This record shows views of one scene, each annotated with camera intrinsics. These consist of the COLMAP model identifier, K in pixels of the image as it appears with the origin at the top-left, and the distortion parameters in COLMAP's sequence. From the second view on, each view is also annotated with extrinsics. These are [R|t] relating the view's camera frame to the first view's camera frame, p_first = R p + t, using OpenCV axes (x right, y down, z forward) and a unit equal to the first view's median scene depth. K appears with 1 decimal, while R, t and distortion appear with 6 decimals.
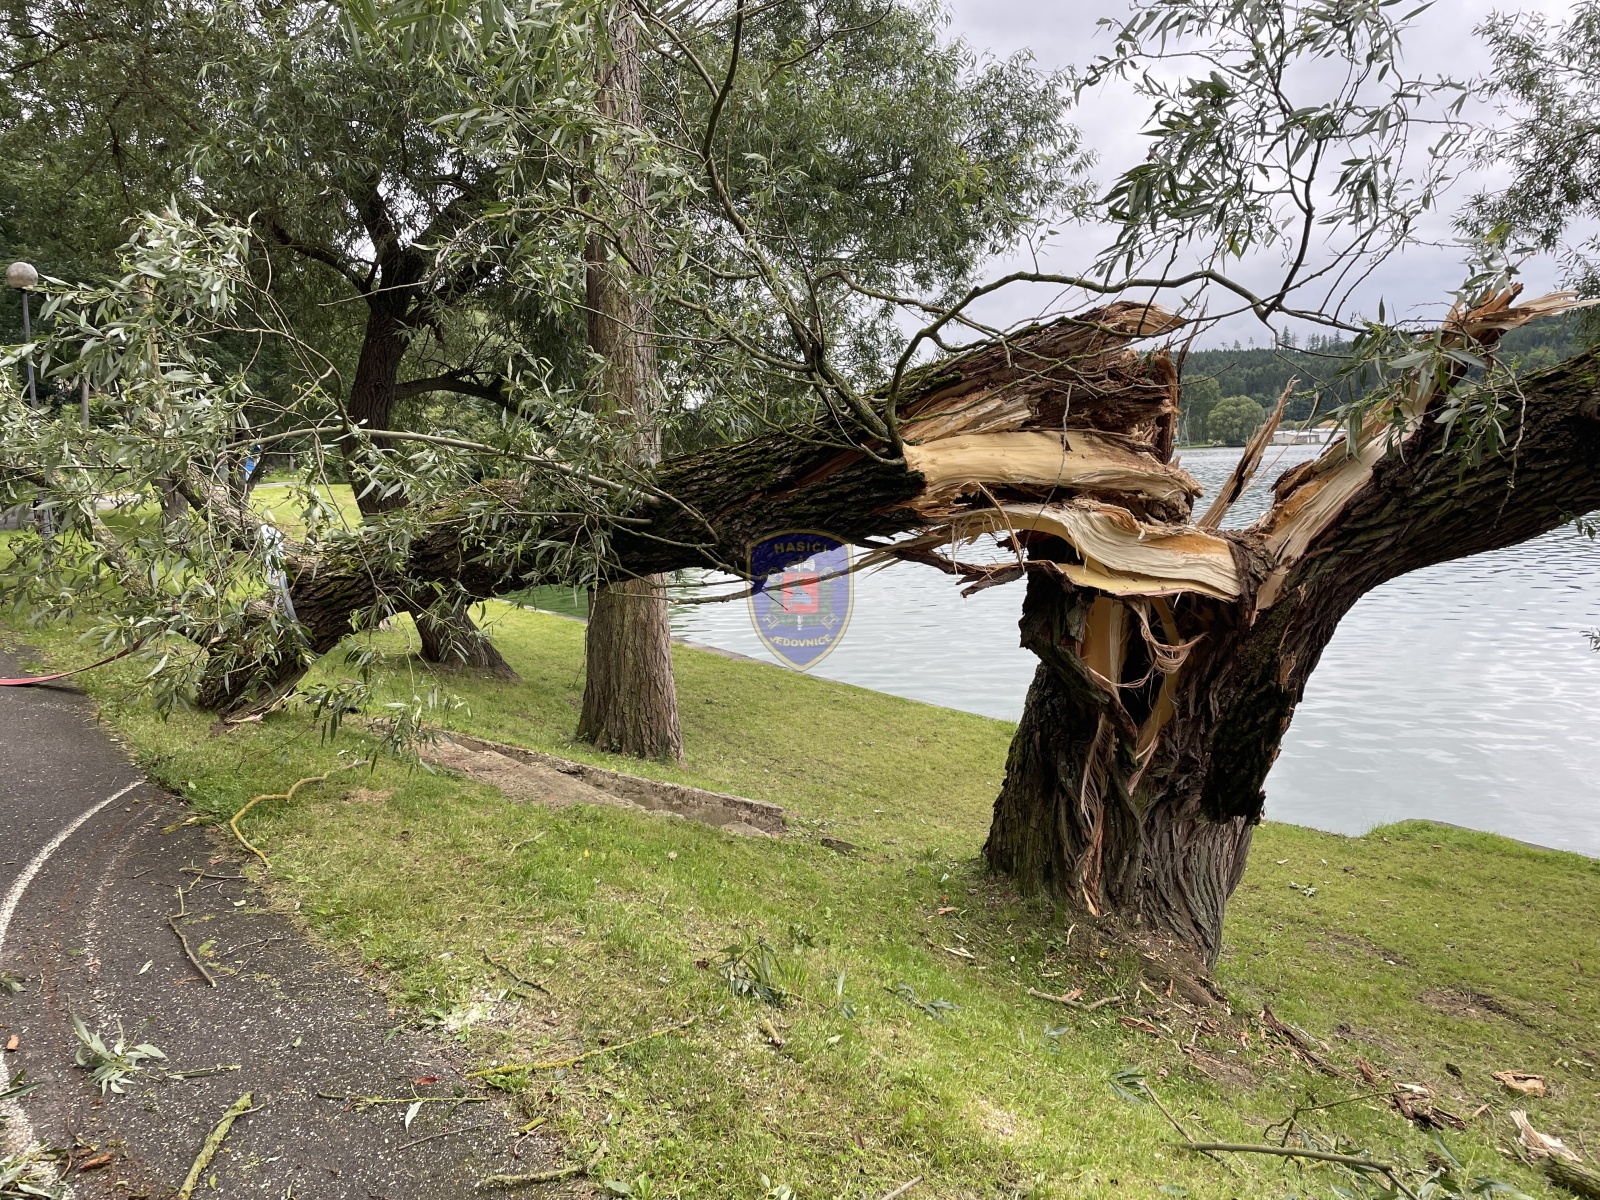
lens RADIAL K [[1226.5, 0, 854.7], [0, 1226.5, 604.6], [0, 0, 1]] dist [0.007088, -0.003906]
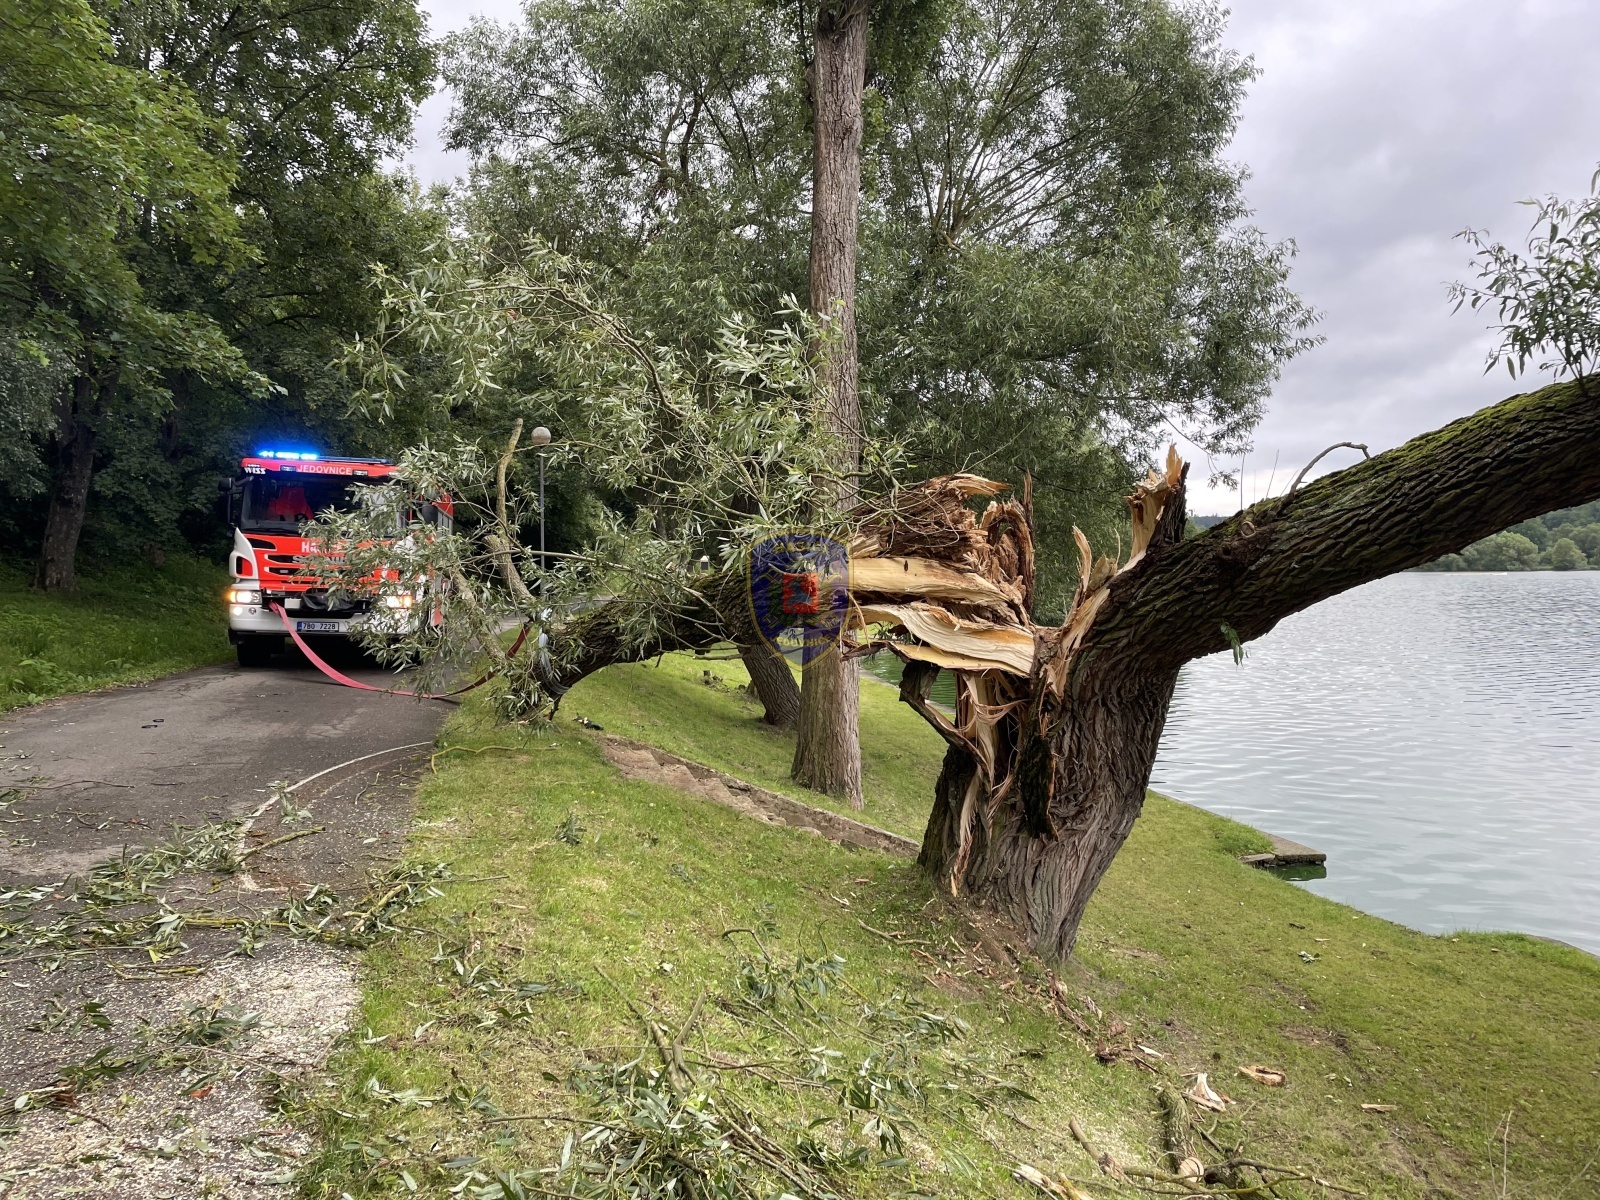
lens RADIAL K [[1206.5, 0, 800.0], [0, 1206.5, 600.0], [0, 0, 1]] dist [-0.036543, -0.002520]
pose [[0.901516, 0.033652, -0.431435, 0.677066], [-0.074899, 0.994059, -0.078971, 0.038747], [0.426215, 0.103508, 0.898681, -0.394214]]
